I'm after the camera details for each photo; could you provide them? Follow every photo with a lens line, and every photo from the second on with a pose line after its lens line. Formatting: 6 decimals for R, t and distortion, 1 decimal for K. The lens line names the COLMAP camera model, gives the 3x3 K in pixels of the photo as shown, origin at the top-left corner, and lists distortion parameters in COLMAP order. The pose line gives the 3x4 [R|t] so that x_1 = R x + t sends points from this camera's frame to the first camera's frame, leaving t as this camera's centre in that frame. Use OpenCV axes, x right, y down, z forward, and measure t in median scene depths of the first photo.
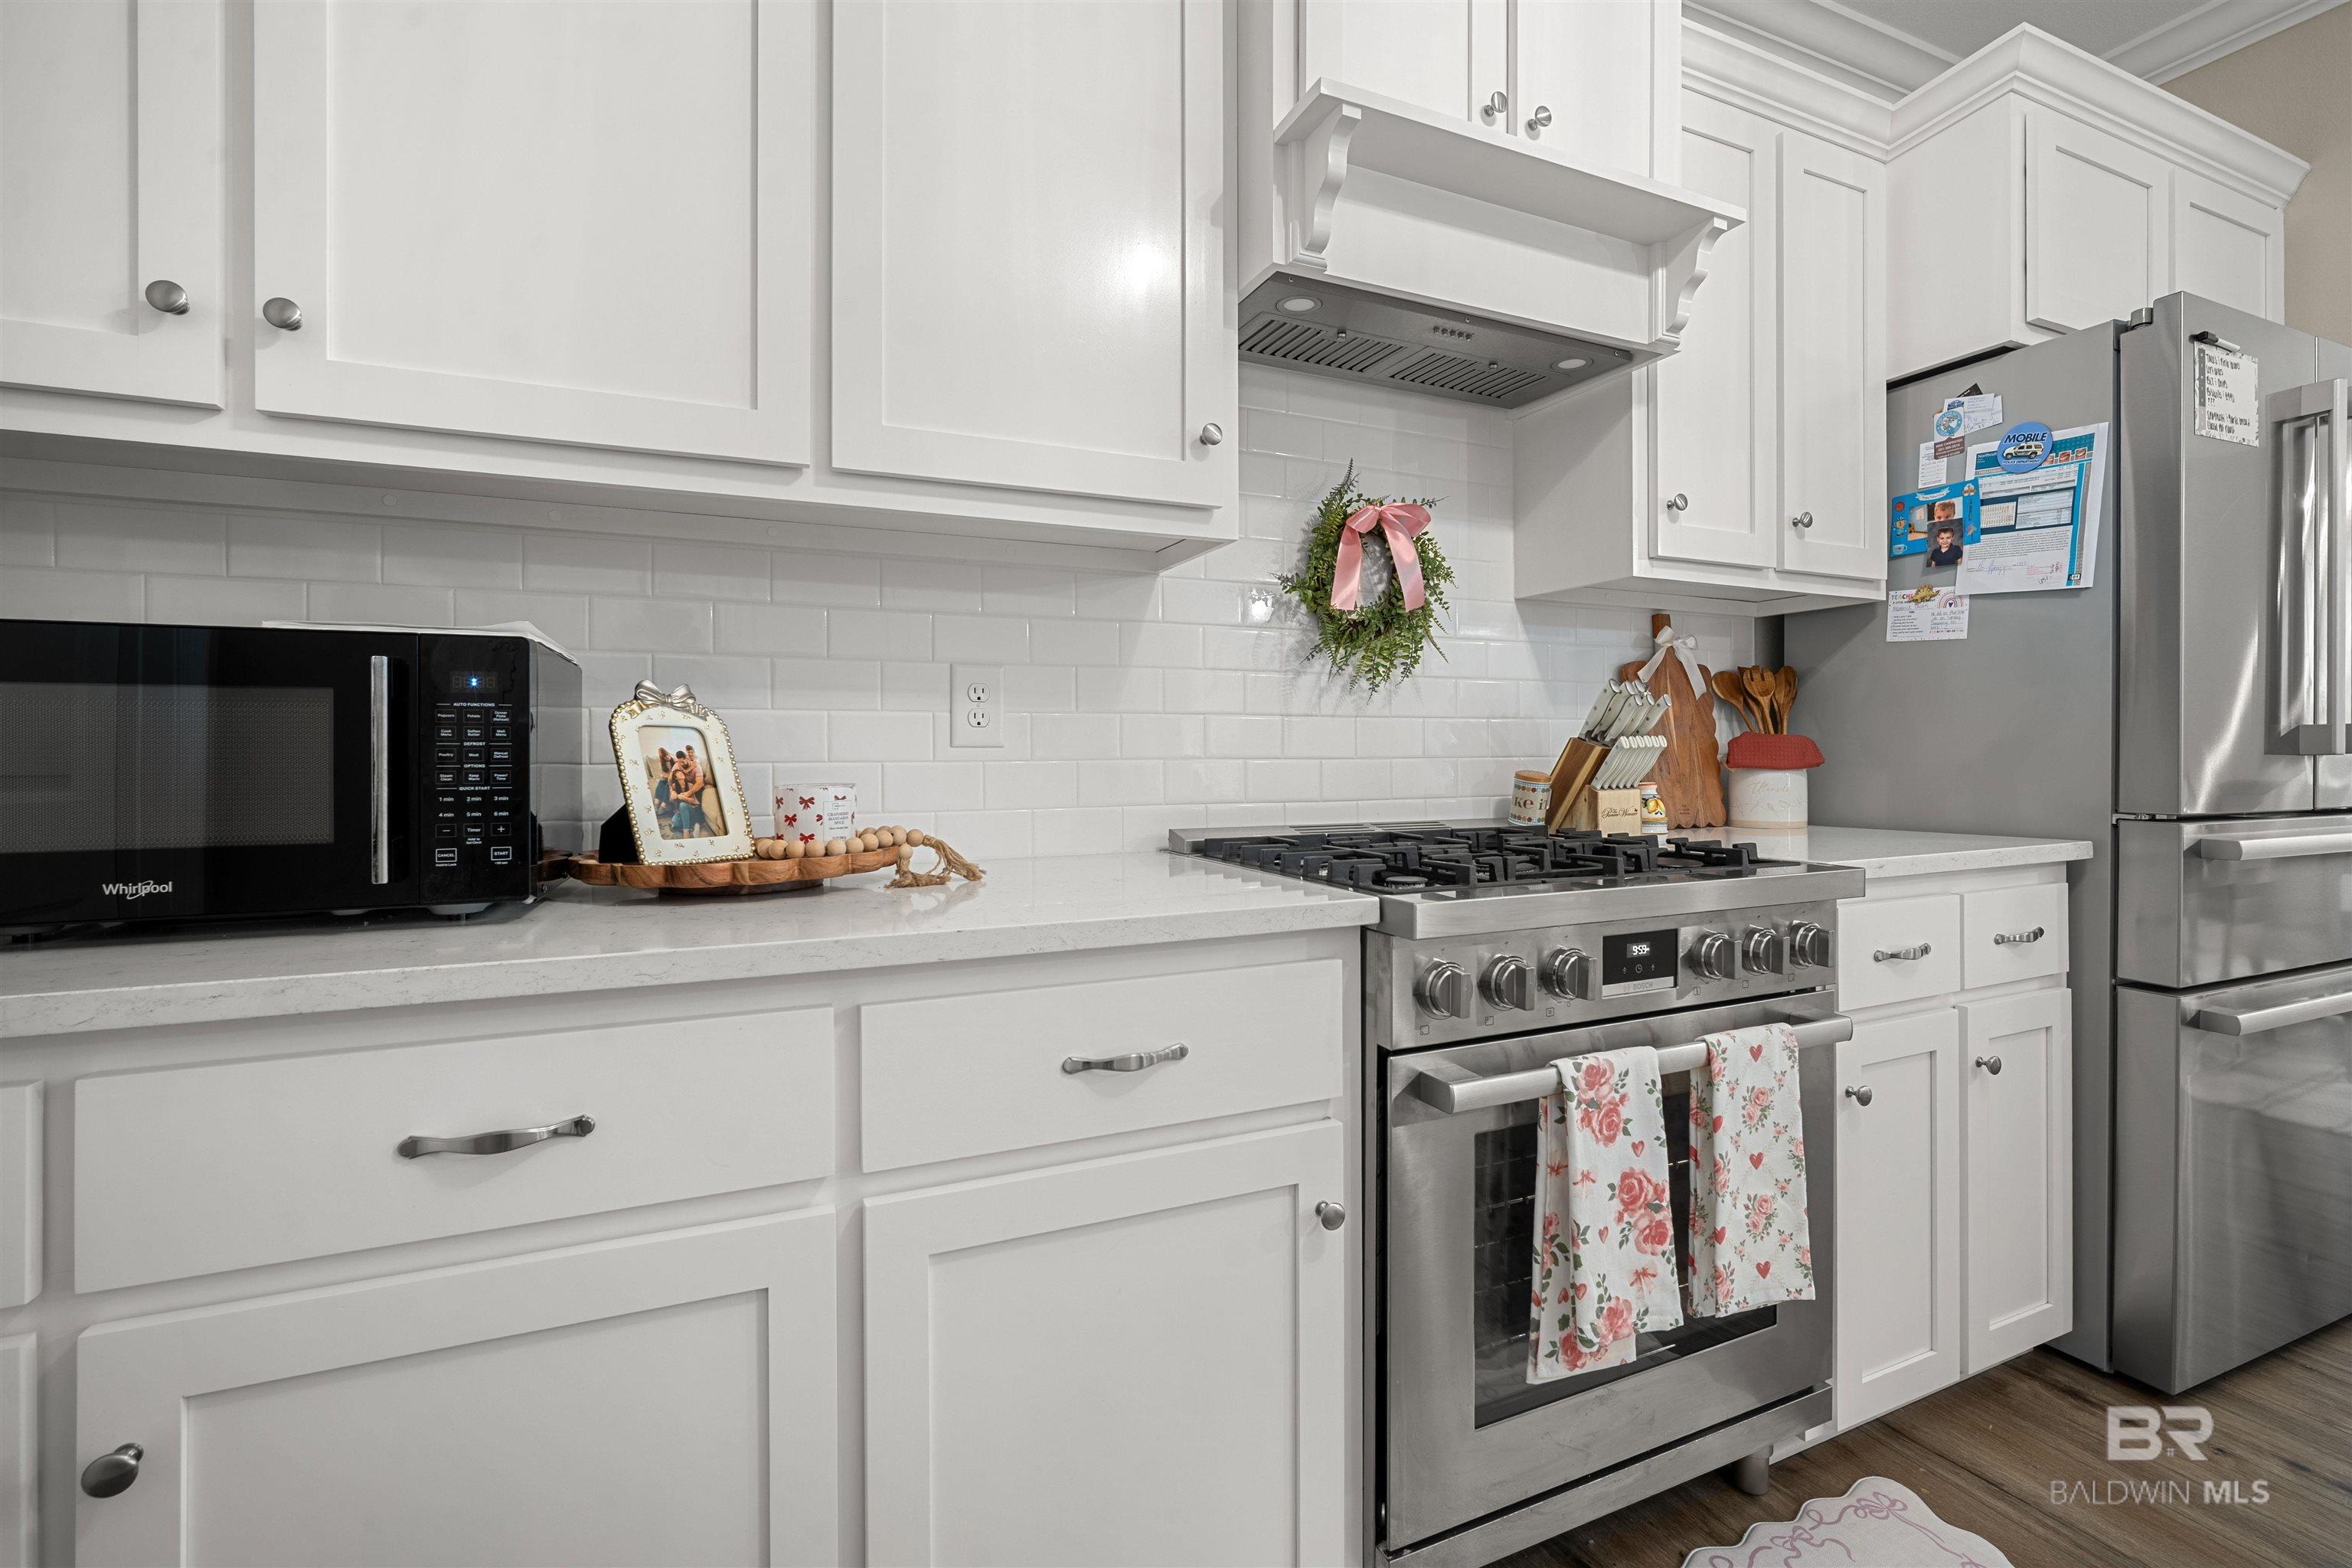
lens RADIAL K [[1031.4, 0, 1177.0], [0, 1031.4, 752.1], [0, 0, 1]] dist [-0.032656, 0.010546]
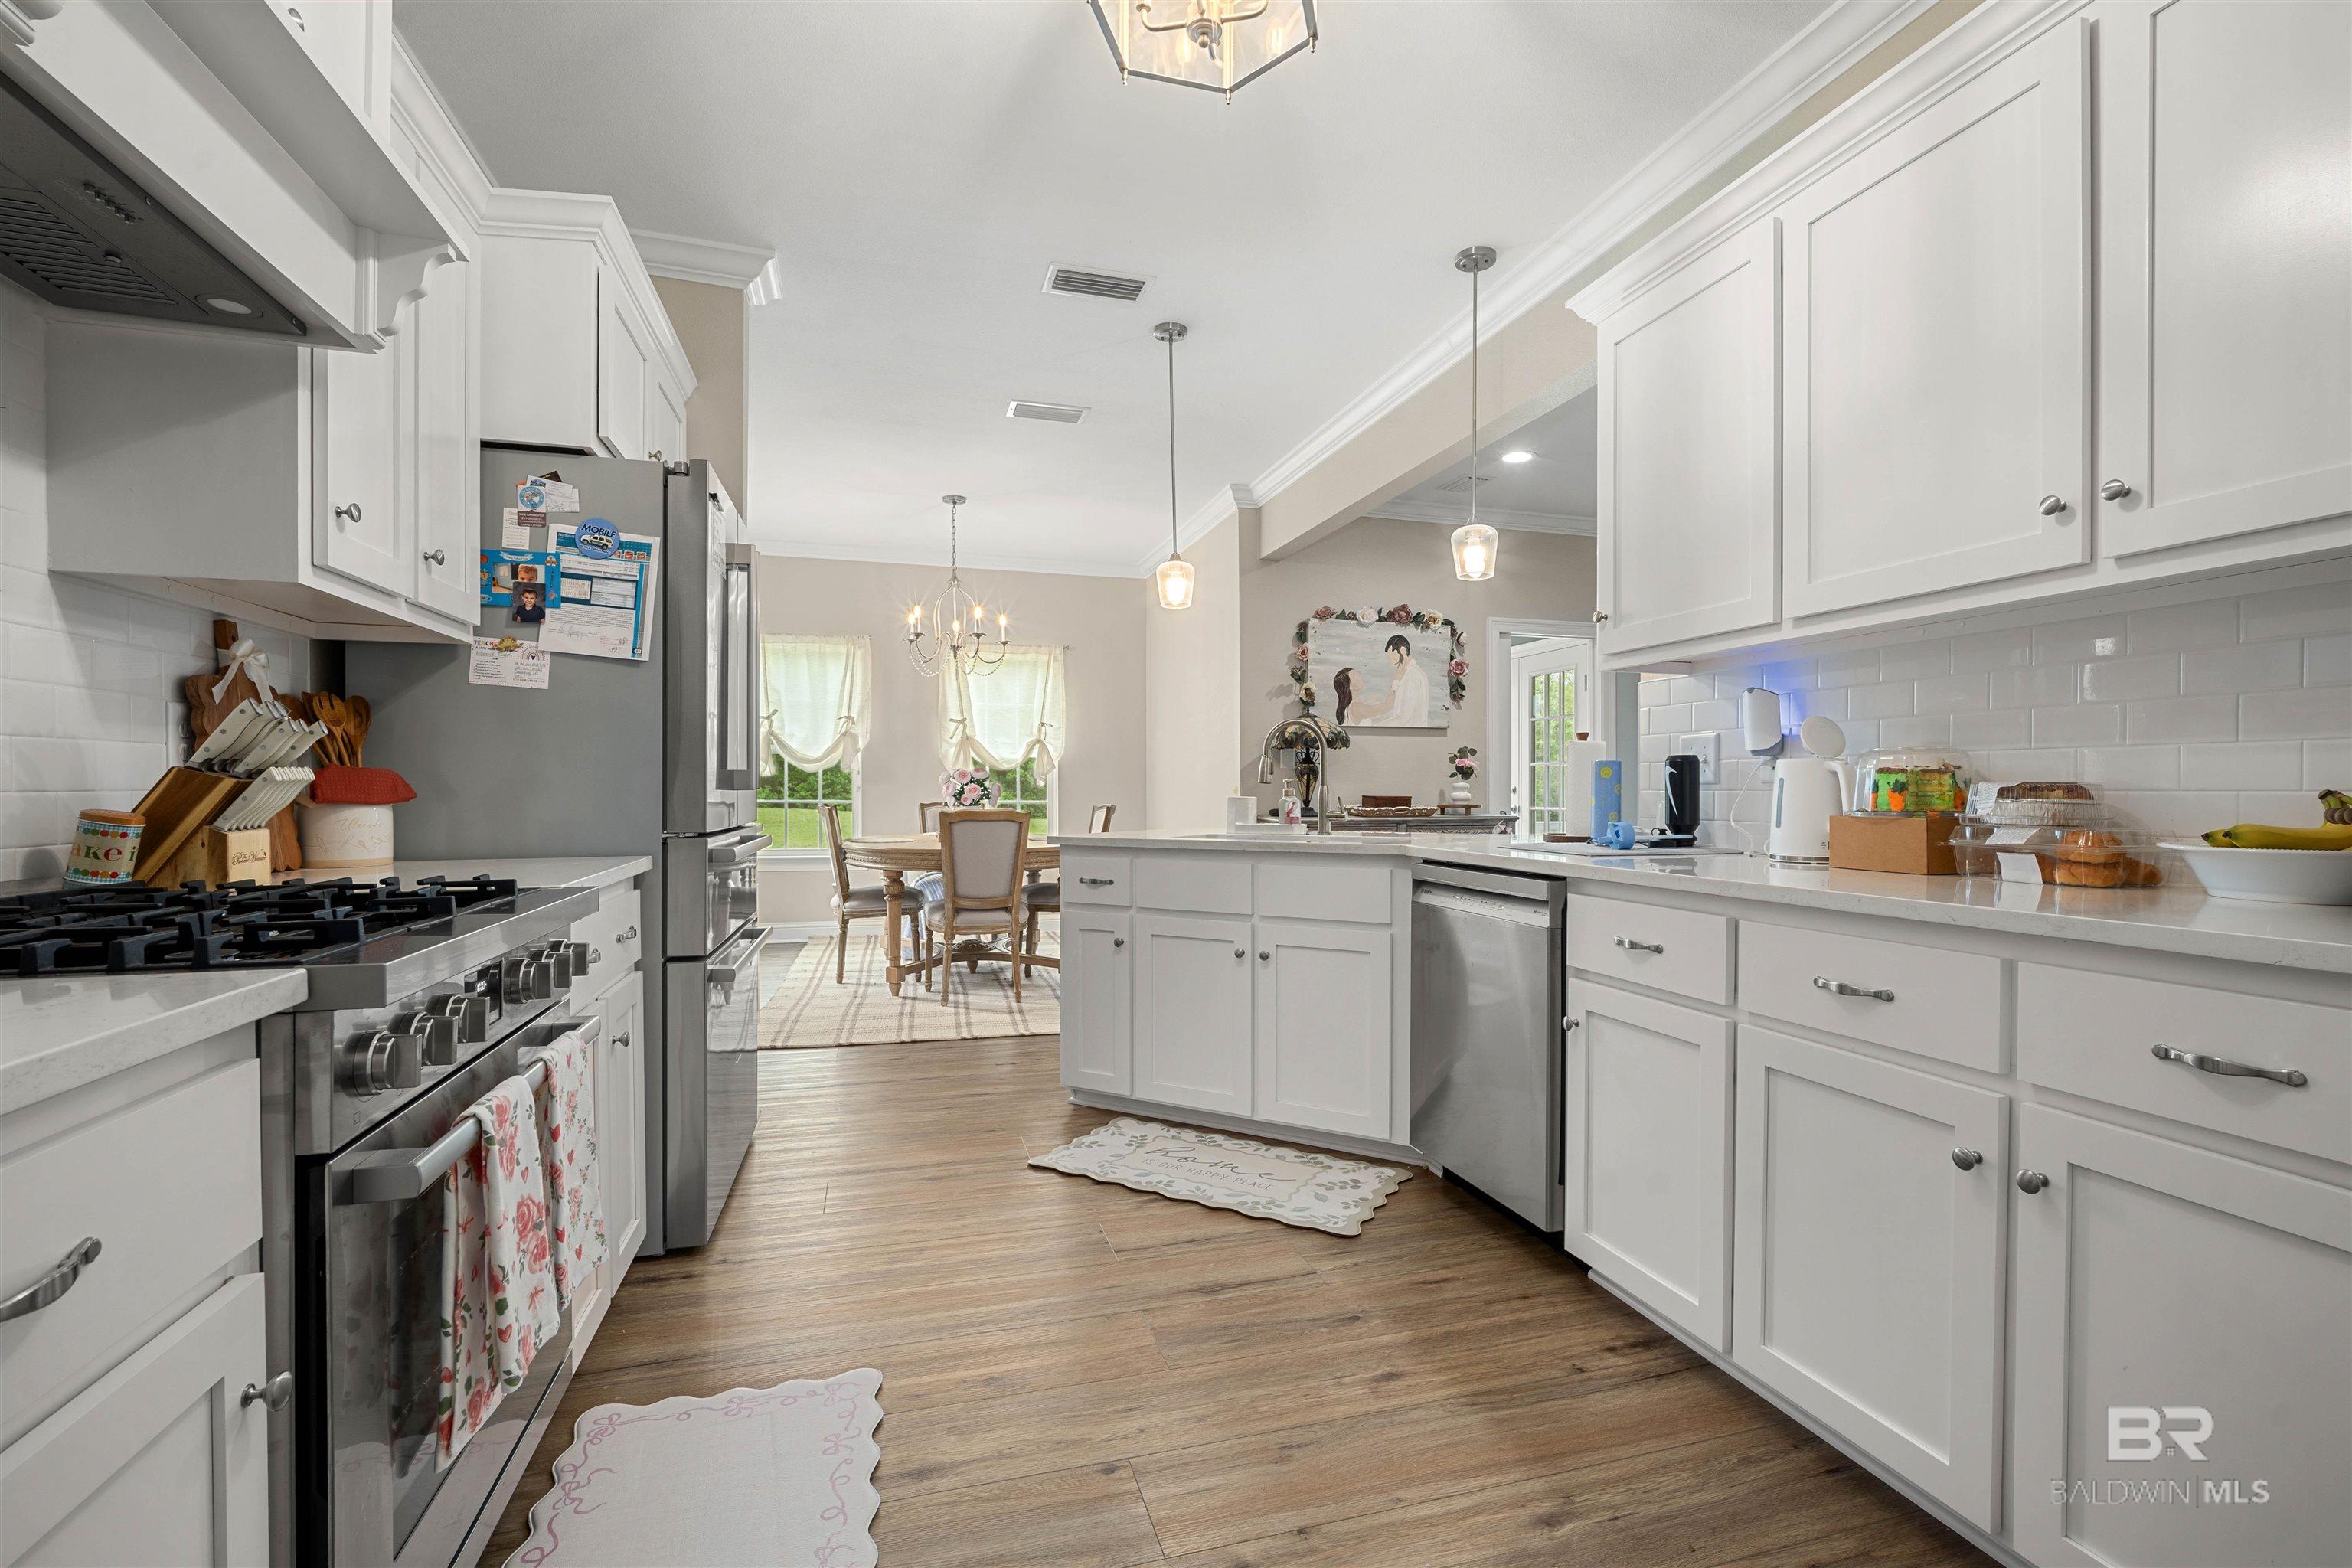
lens RADIAL K [[1025.3, 0, 1176.0], [0, 1025.3, 784.0], [0, 0, 1]] dist [-0.000348, 0.000956]
pose [[0.136433, 0.006994, 0.990625, -0.287763], [-0.003043, 0.999973, -0.006641, 0.002162], [-0.990645, -0.002108, 0.136450, 0.133003]]
